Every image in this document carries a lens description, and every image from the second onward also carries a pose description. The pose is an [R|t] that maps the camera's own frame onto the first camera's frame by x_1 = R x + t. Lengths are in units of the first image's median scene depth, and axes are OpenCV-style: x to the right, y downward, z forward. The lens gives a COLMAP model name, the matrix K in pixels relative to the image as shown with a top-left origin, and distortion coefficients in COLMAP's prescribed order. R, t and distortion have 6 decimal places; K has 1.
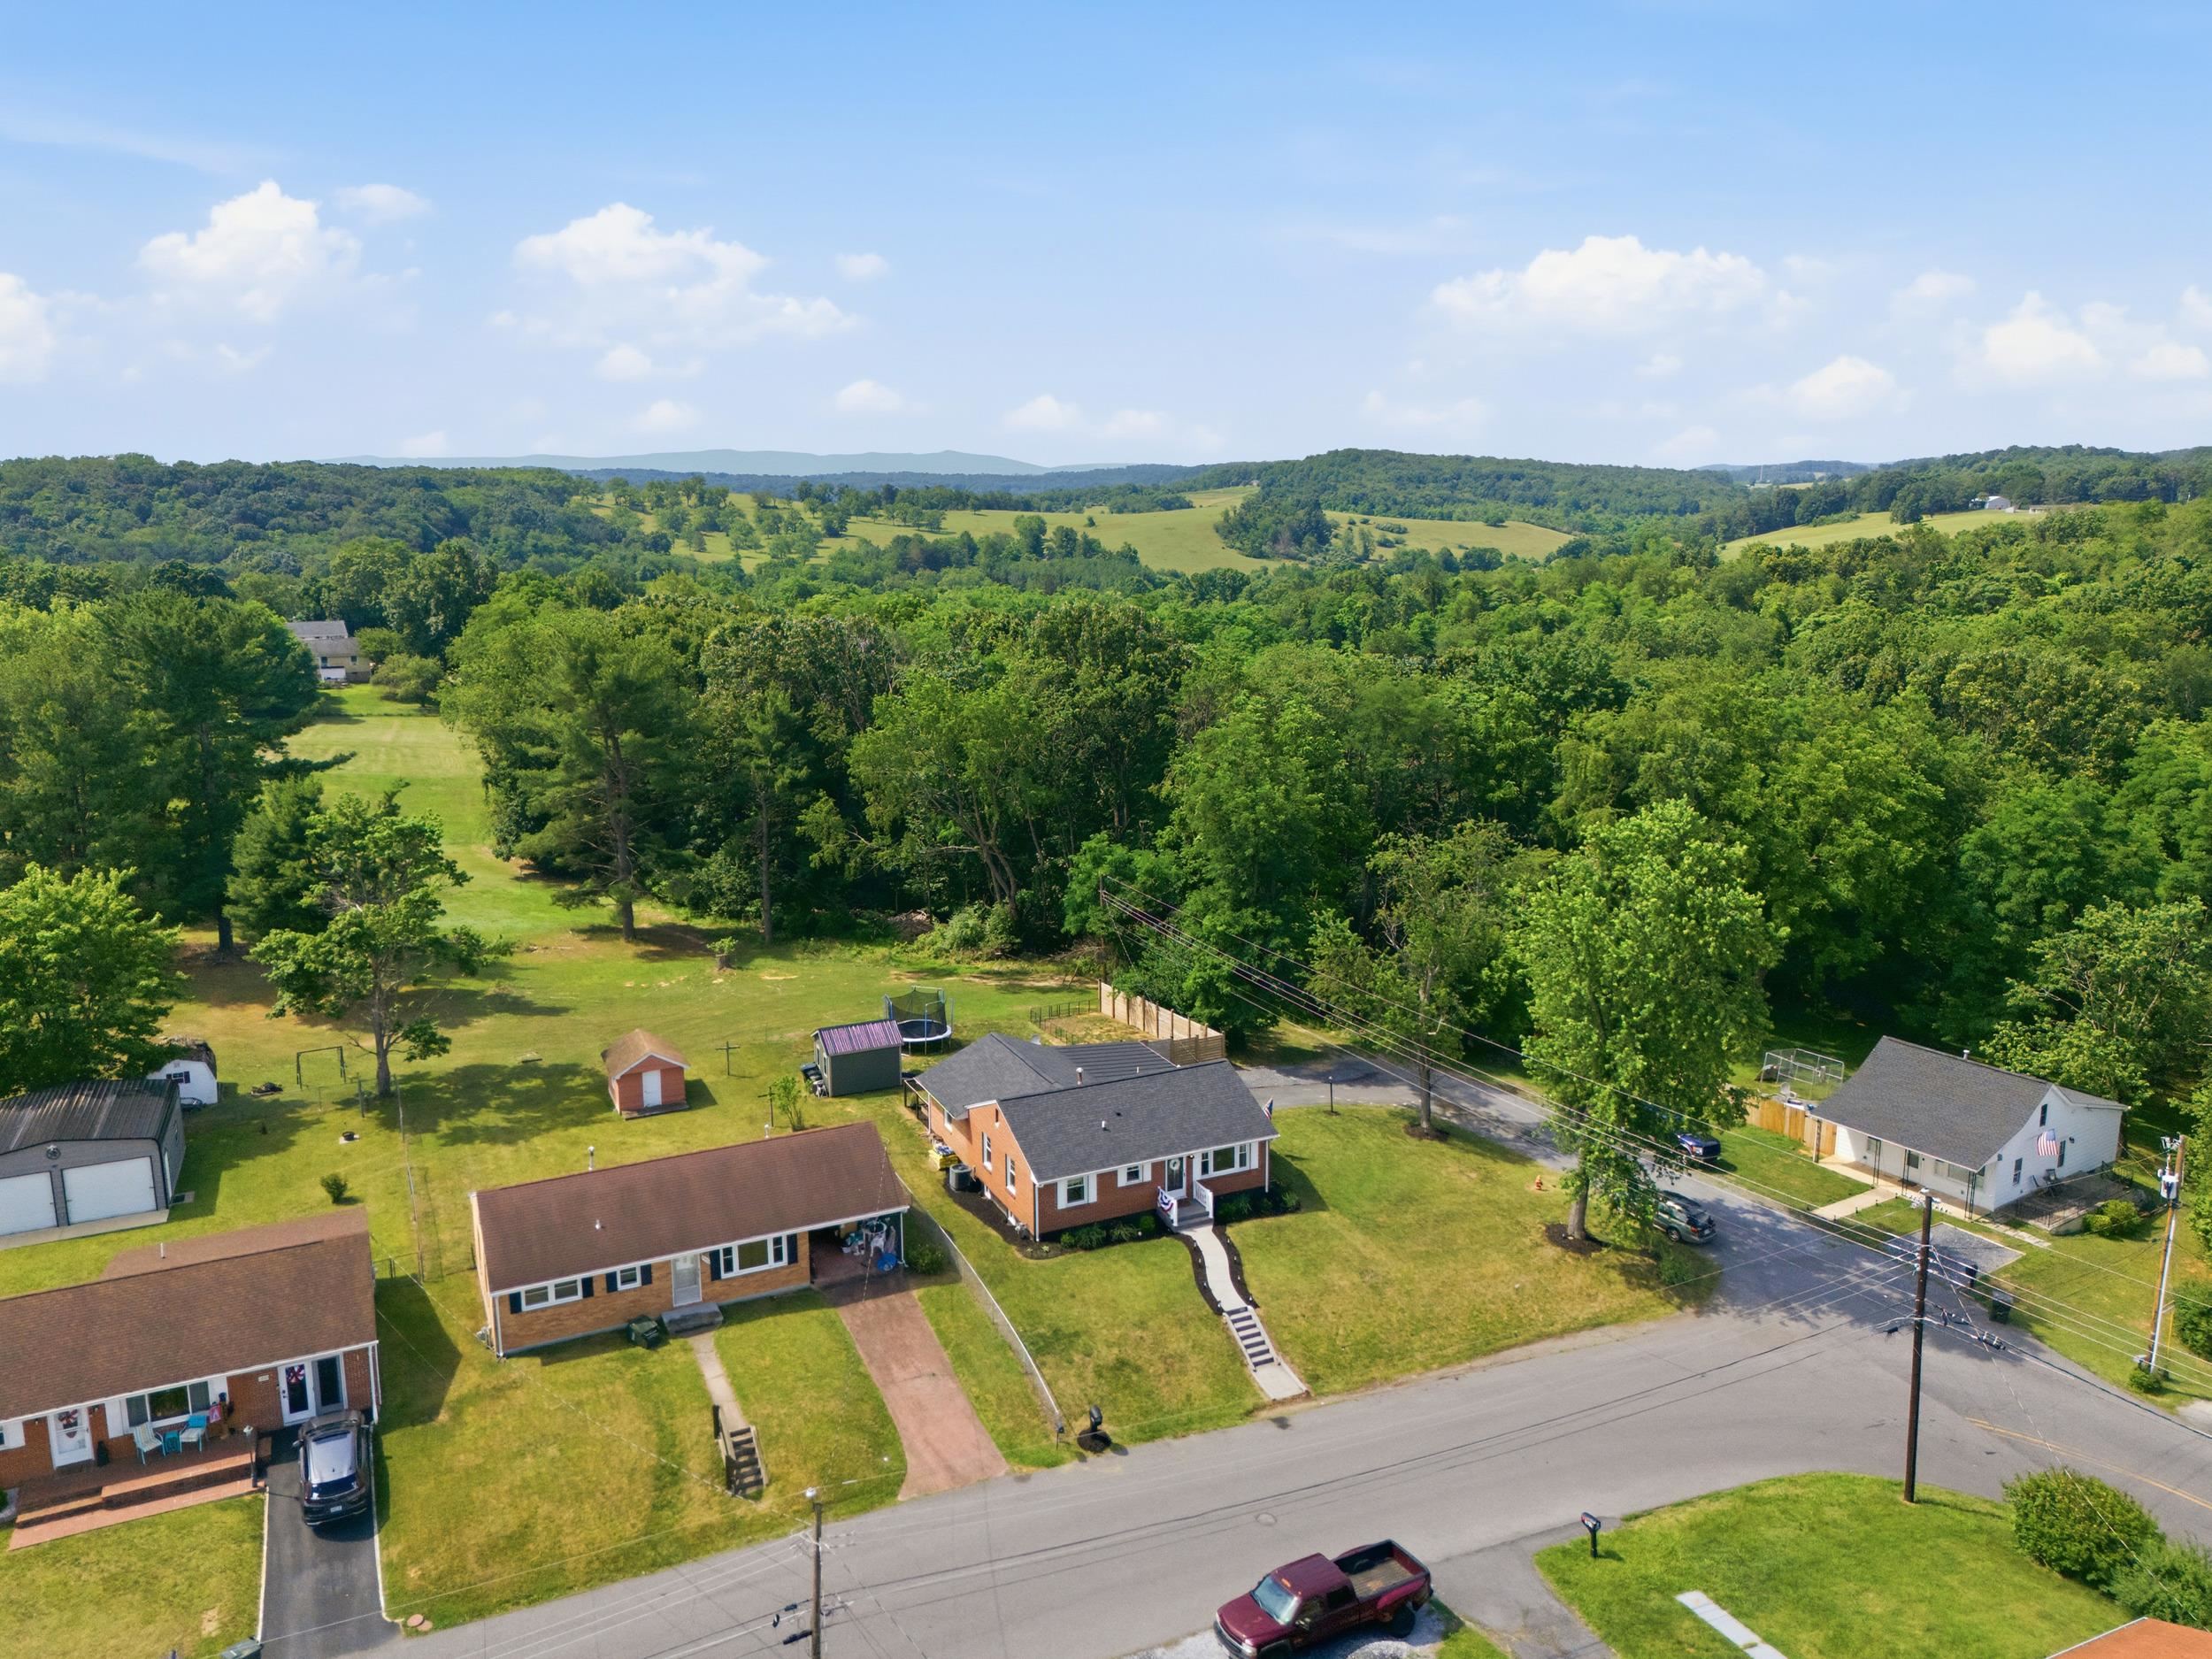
lens RADIAL K [[1618.8, 0, 1092.6], [0, 1618.8, 824.1], [0, 0, 1]] dist [0.118136, -0.092398]
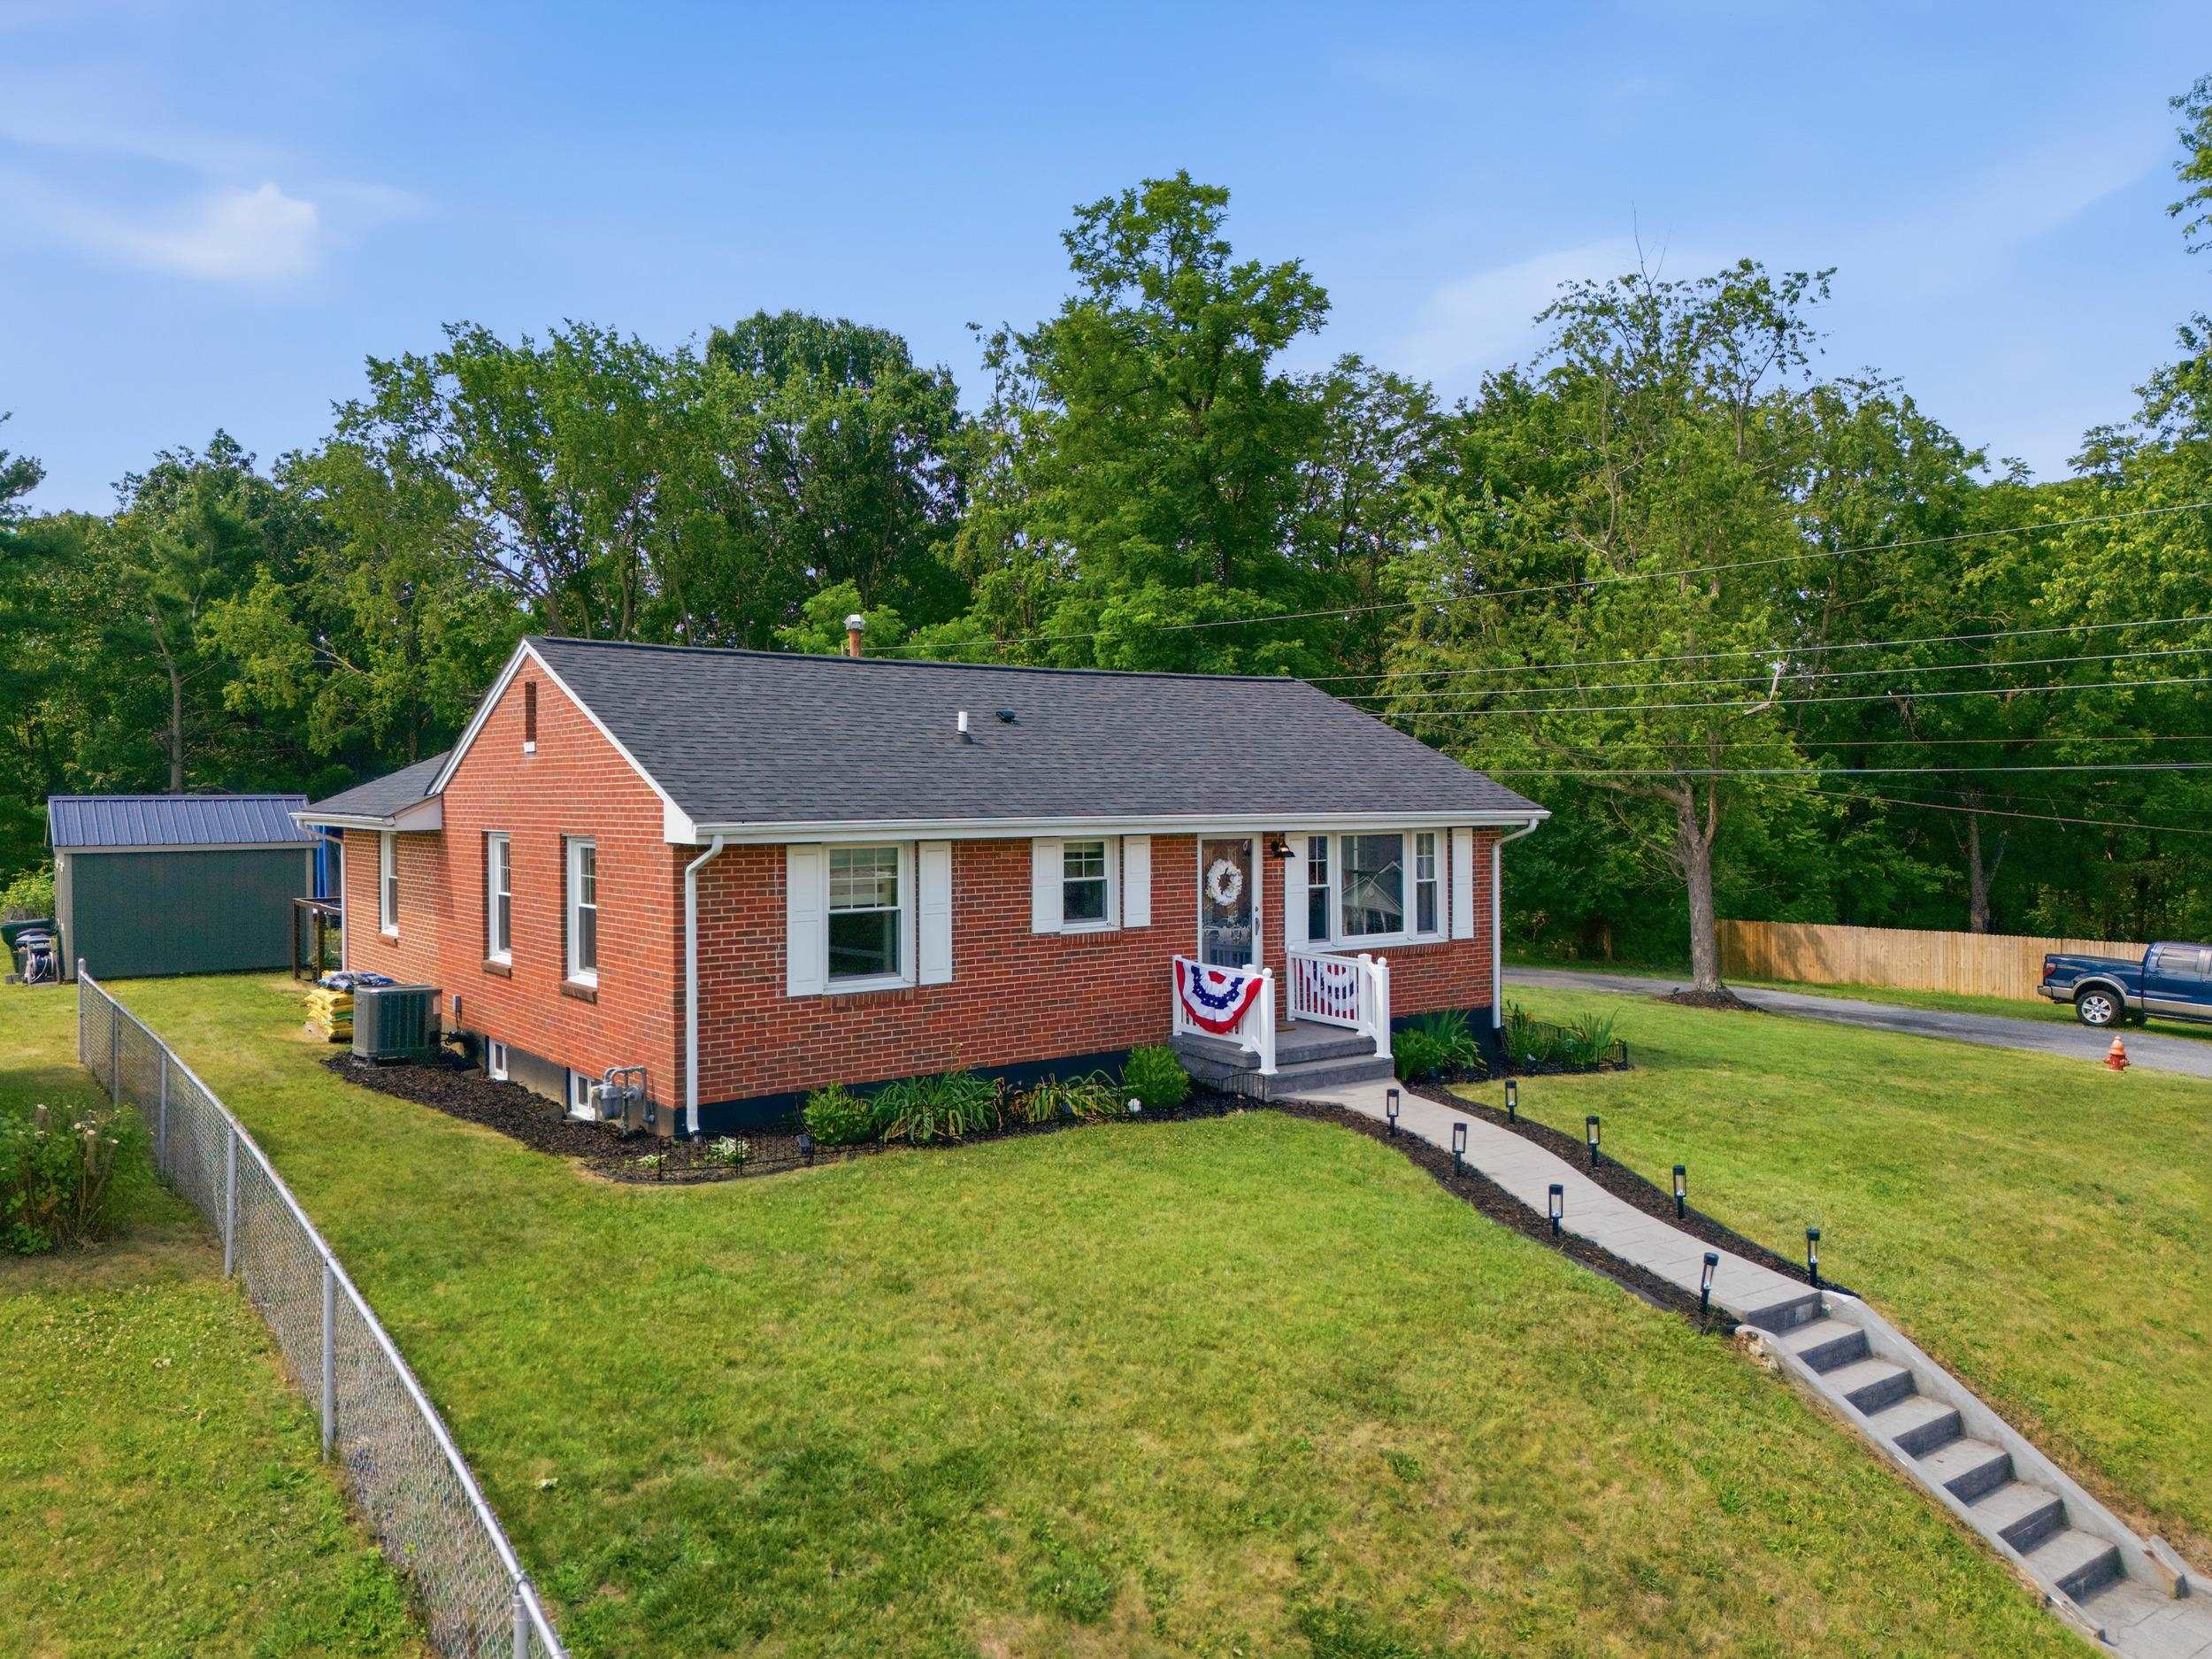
lens RADIAL K [[1618.8, 0, 1092.6], [0, 1618.8, 824.1], [0, 0, 1]] dist [0.118136, -0.092398]
pose [[0.981377, -0.003197, 0.192064, -0.023131], [0.038271, 0.983071, -0.179185, 0.257924], [-0.188239, 0.183199, 0.964886, 0.777288]]
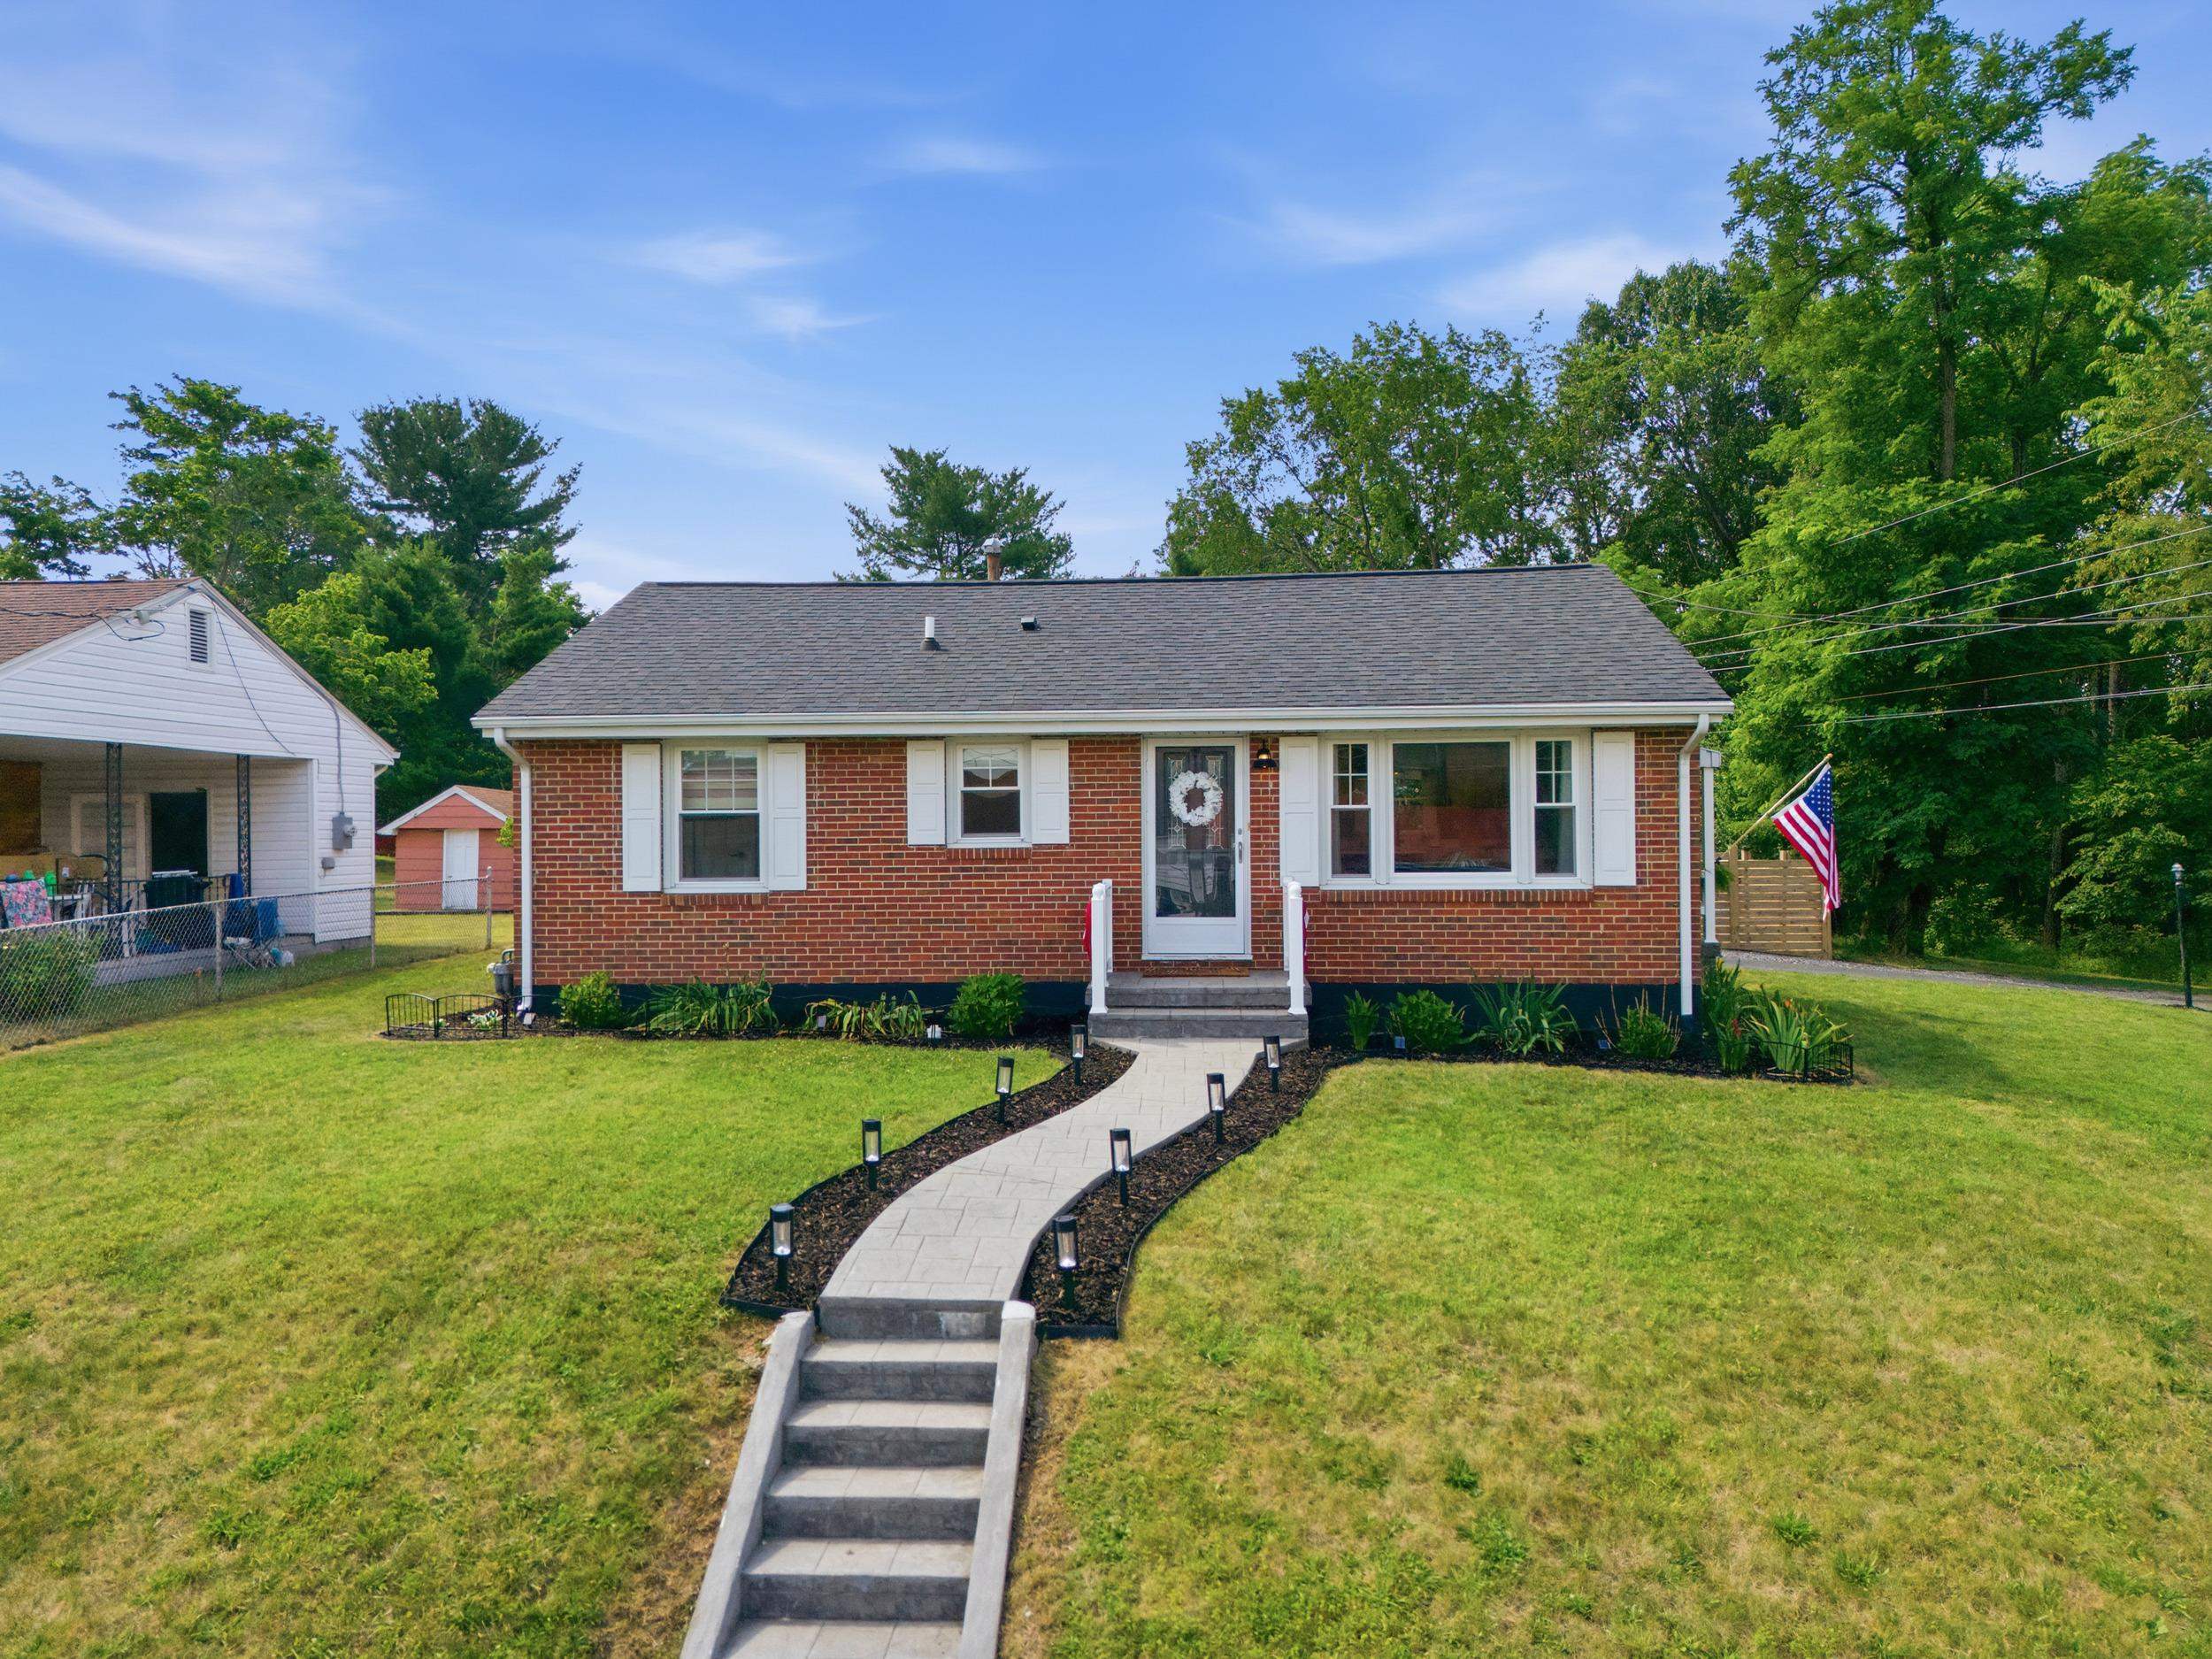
lens RADIAL K [[1618.8, 0, 1092.6], [0, 1618.8, 824.1], [0, 0, 1]] dist [0.118136, -0.092398]
pose [[0.871373, -0.003055, -0.490612, 0.154632], [-0.095975, 0.979600, -0.176560, 0.264988], [0.481142, 0.200936, 0.853303, 0.838871]]
